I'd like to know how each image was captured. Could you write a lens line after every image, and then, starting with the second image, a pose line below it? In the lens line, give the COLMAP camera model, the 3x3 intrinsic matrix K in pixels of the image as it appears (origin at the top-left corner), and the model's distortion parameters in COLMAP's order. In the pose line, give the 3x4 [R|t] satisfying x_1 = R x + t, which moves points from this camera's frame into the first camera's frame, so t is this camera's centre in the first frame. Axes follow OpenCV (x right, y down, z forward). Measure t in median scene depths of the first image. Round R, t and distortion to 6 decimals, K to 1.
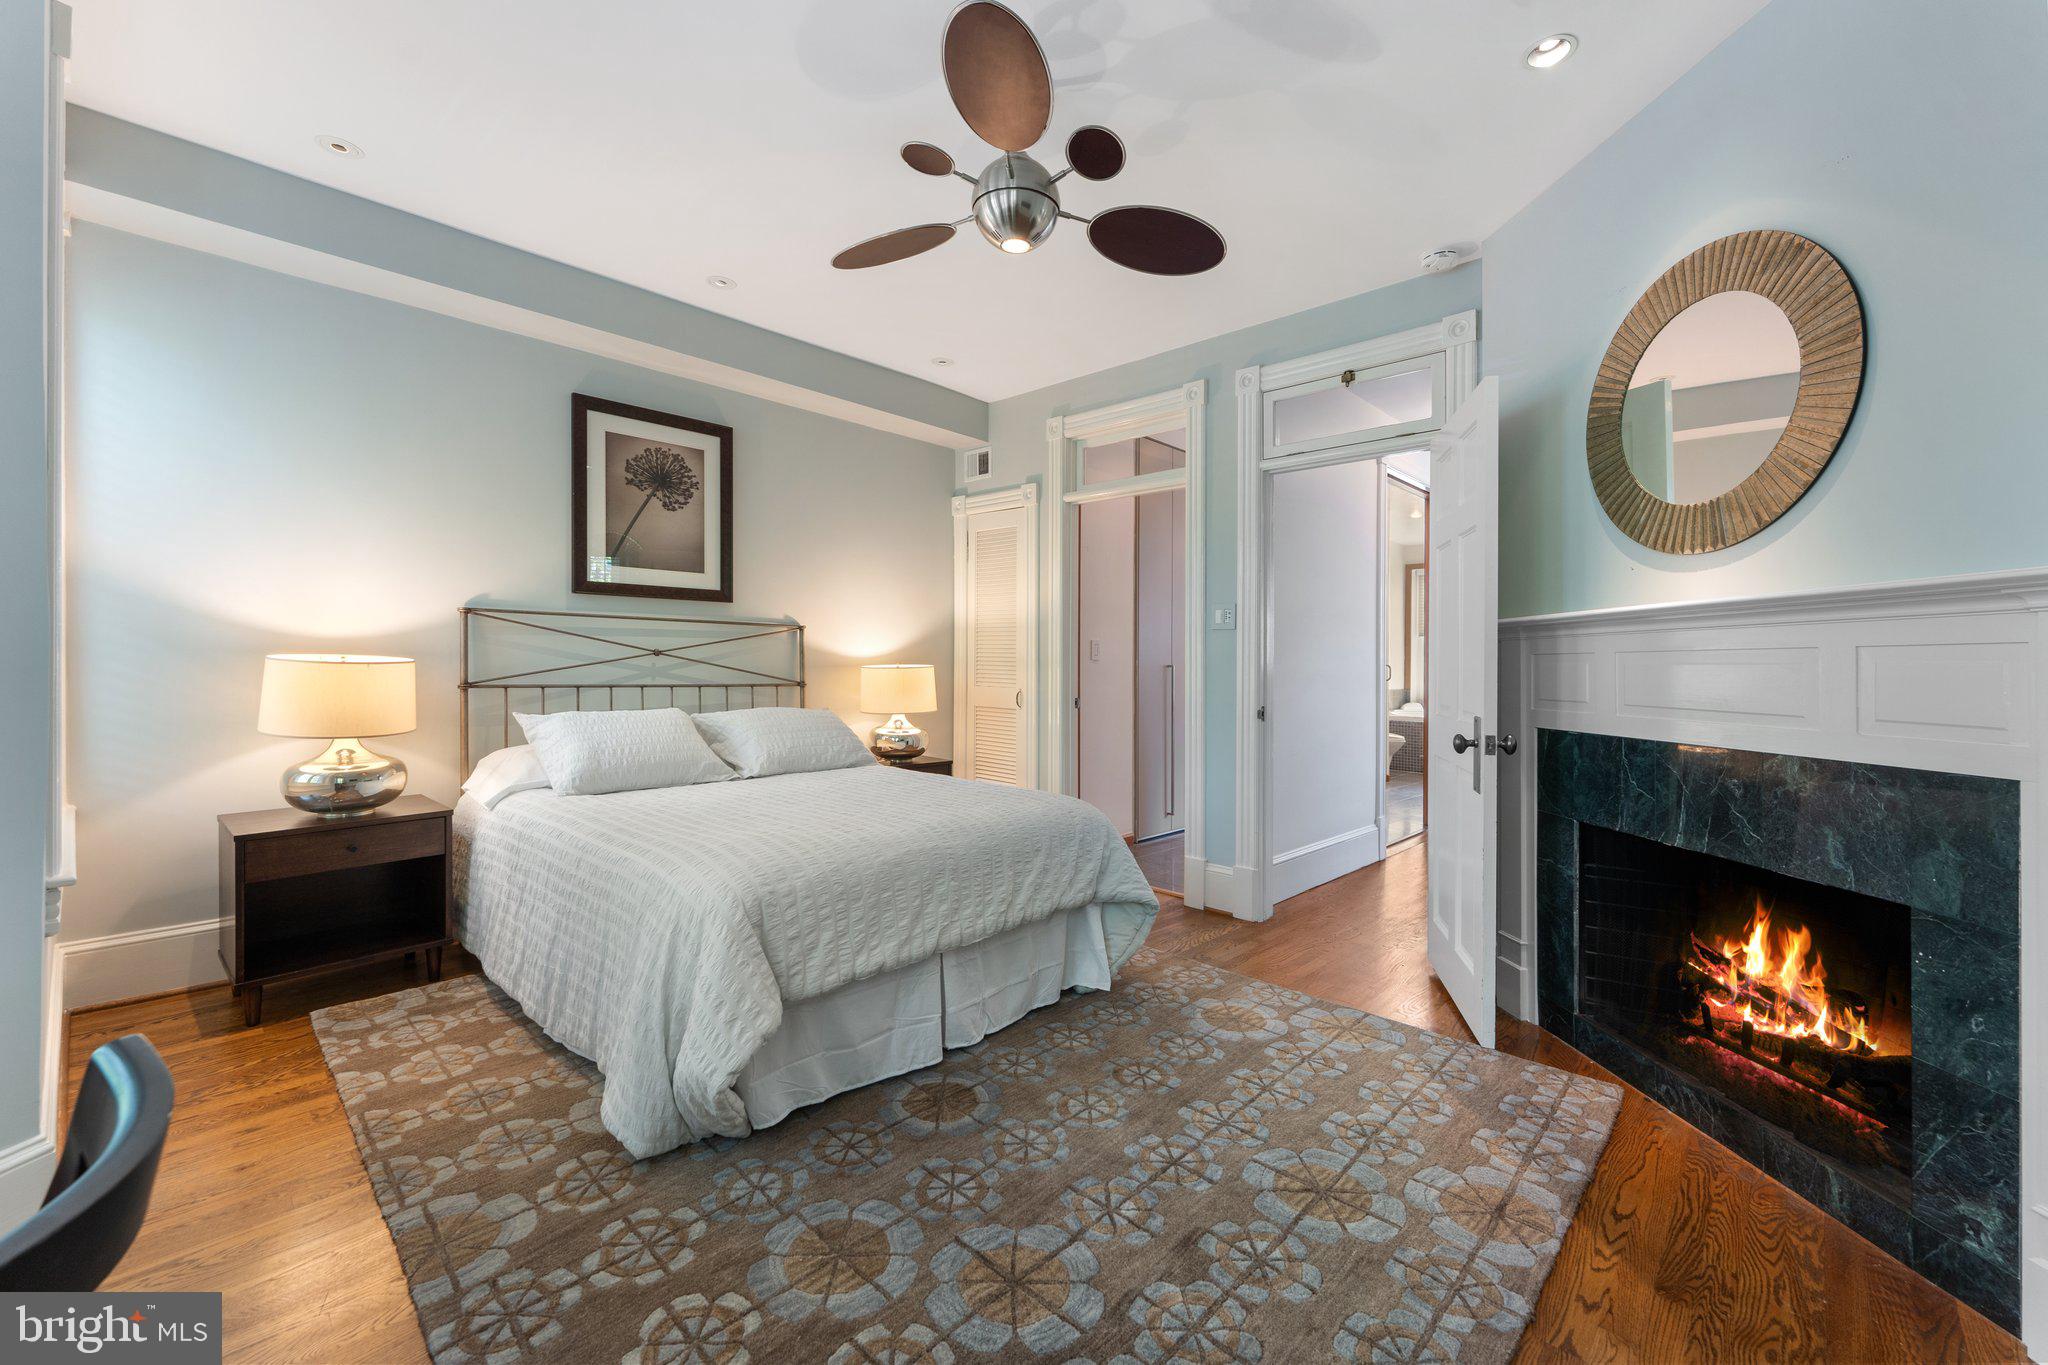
lens RADIAL K [[819.0, 0, 1017.3], [0, 819.0, 663.1], [0, 0, 1]] dist [-0.003474, 0.000015]
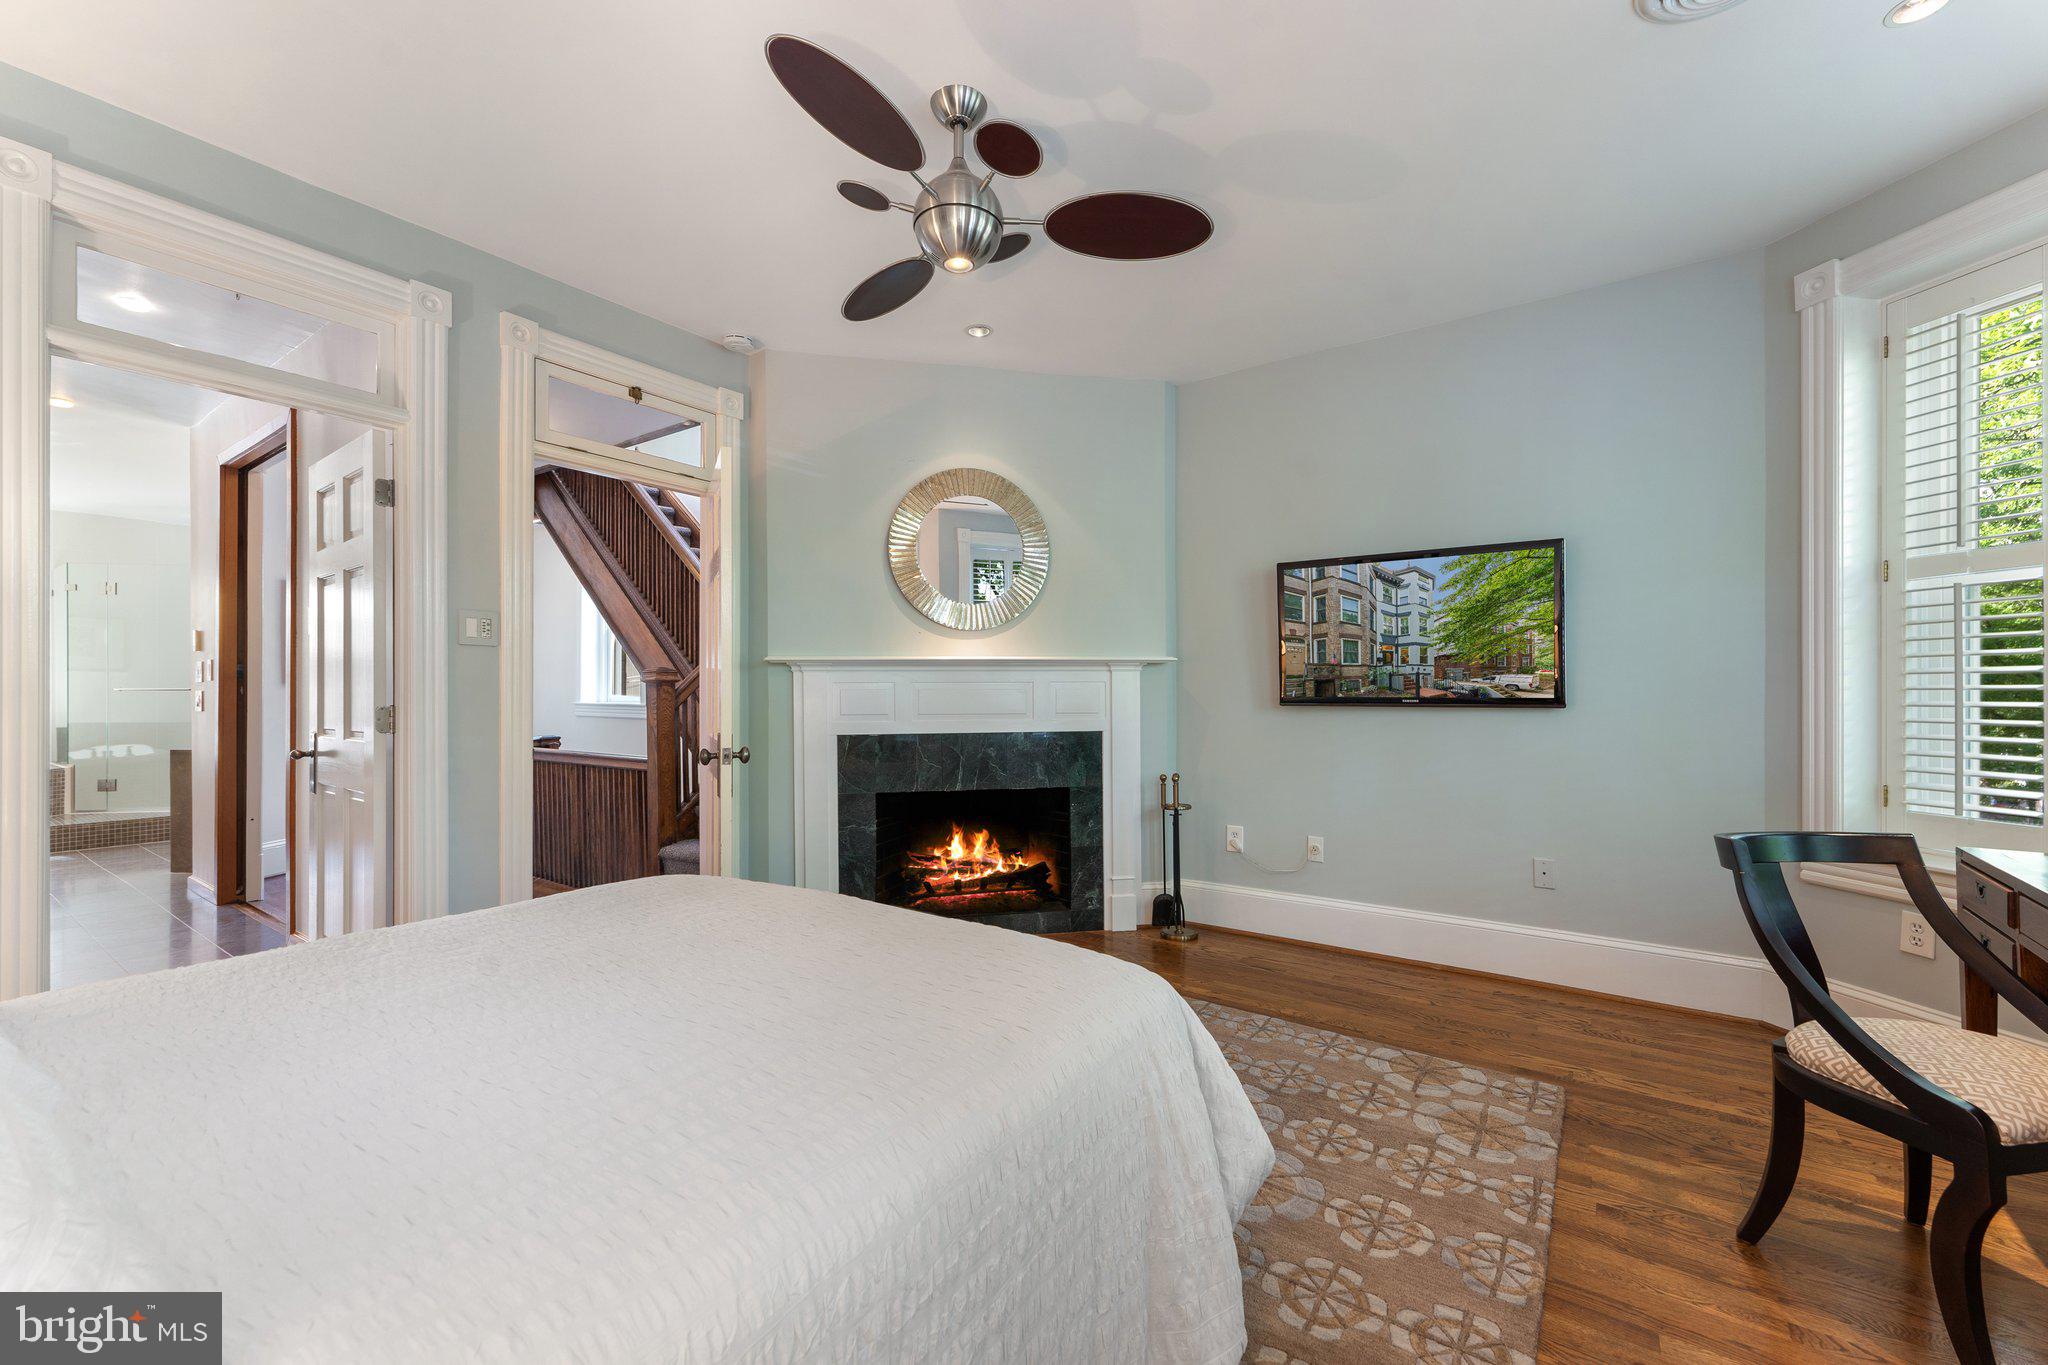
lens RADIAL K [[851.0, 0, 1013.6], [0, 851.0, 675.7], [0, 0, 1]] dist [0.000700, 0.000169]
pose [[-0.152382, 0.003128, 0.988317, -0.773404], [-0.004100, 0.999984, -0.003797, -0.016221], [-0.988313, -0.004631, -0.152367, 0.835943]]
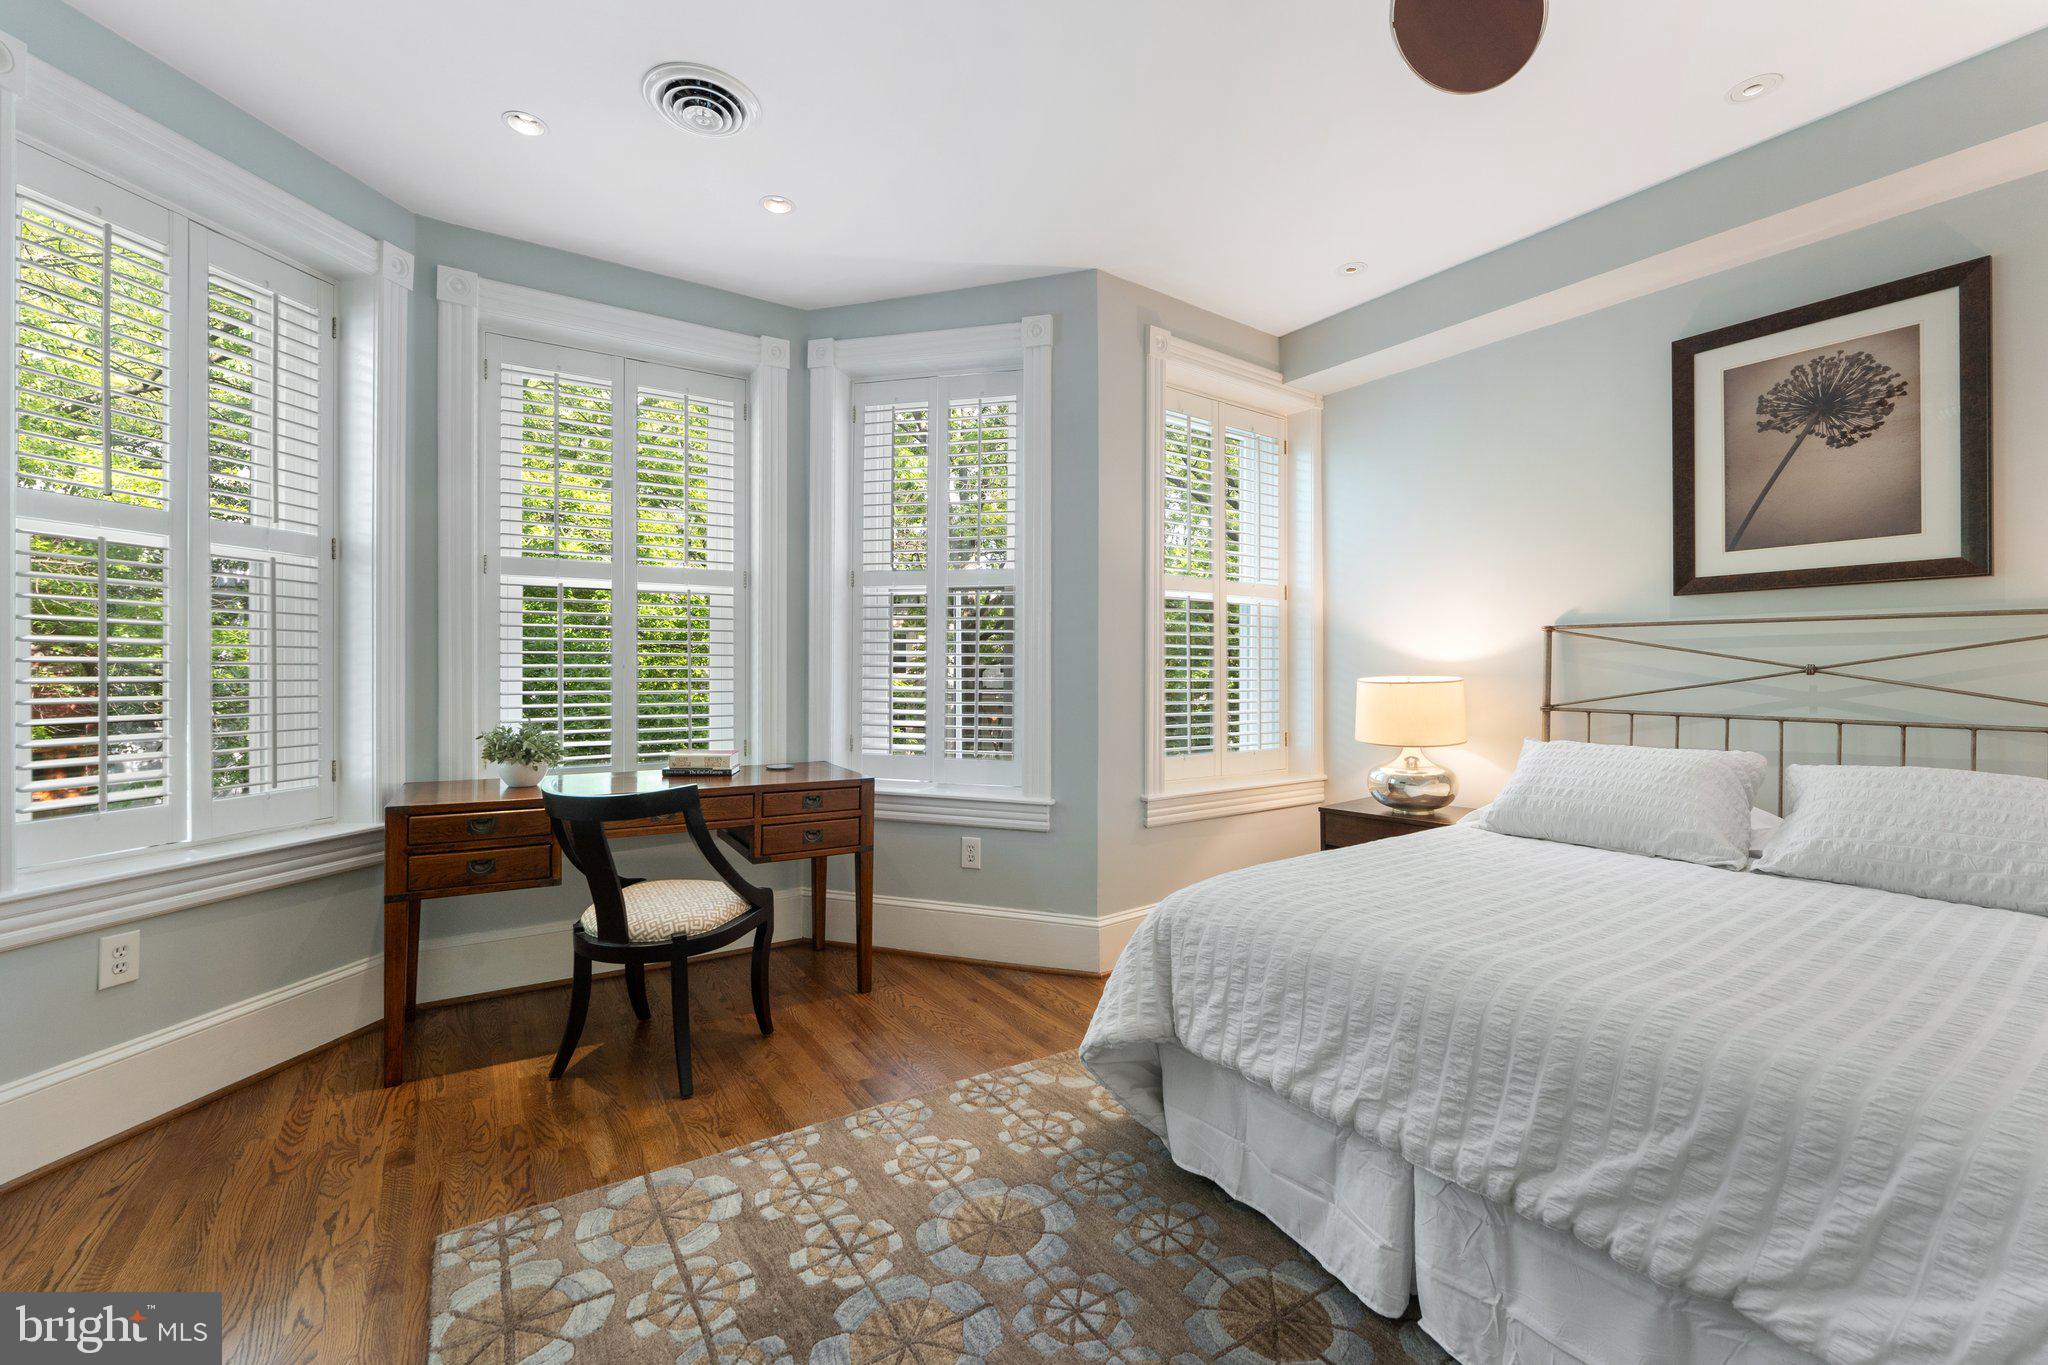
lens RADIAL K [[845.0, 0, 1015.0], [0, 845.0, 679.7], [0, 0, 1]] dist [-0.001263, -0.000302]
pose [[-0.212995, -0.002889, -0.977049, 0.470205], [-0.007077, 0.999974, -0.001414, 0.000587], [0.977028, 0.006613, -0.213010, 0.677253]]
